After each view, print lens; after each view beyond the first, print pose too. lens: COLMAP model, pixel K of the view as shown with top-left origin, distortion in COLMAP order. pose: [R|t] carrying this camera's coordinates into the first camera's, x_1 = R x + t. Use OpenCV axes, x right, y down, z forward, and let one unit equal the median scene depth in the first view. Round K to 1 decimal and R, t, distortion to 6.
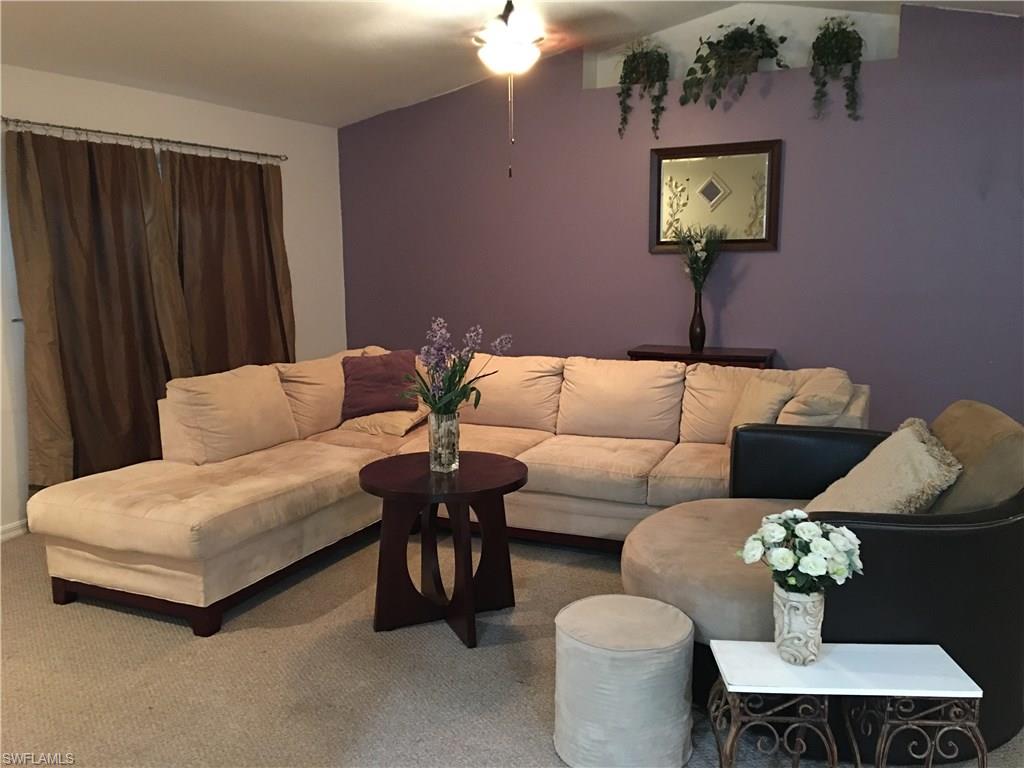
lens RADIAL K [[866.2, 0, 510.4], [0, 866.2, 384.6], [0, 0, 1]] dist [0.111600, -0.158920]
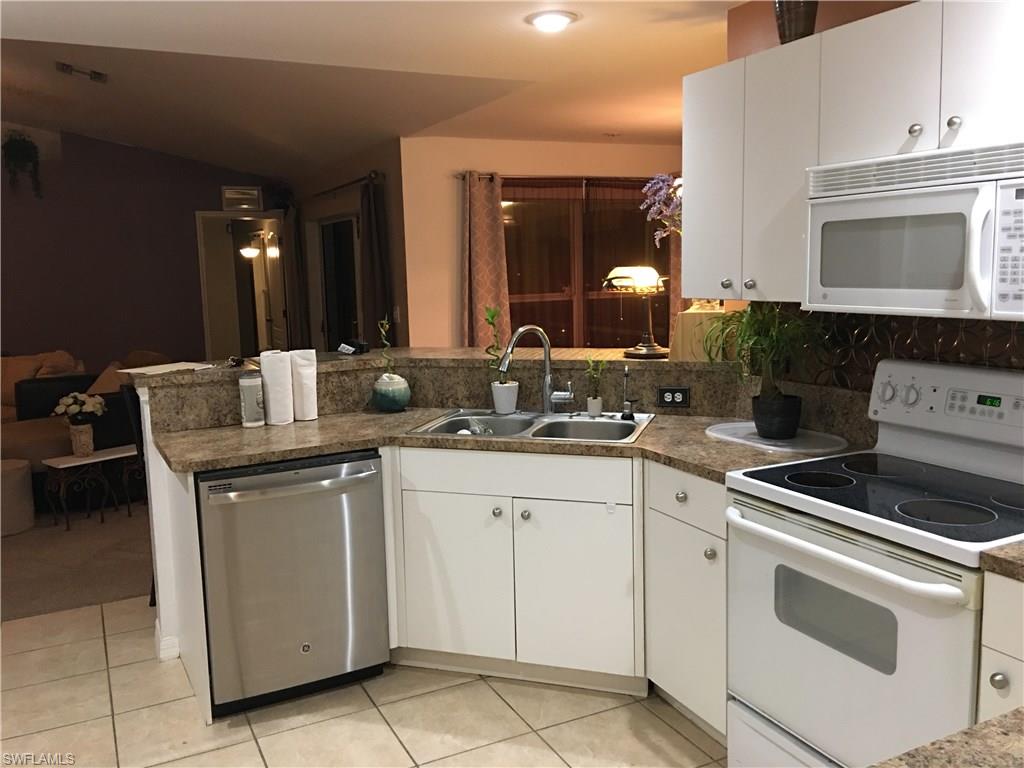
lens RADIAL K [[866.2, 0, 509.6], [0, 866.2, 389.1], [0, 0, 1]] dist [0.111600, -0.158920]
pose [[0.630606, -0.117326, 0.767183, -0.775175], [0.136421, 0.989873, 0.039247, 0.204695], [-0.764019, 0.079910, 0.640226, -1.452145]]
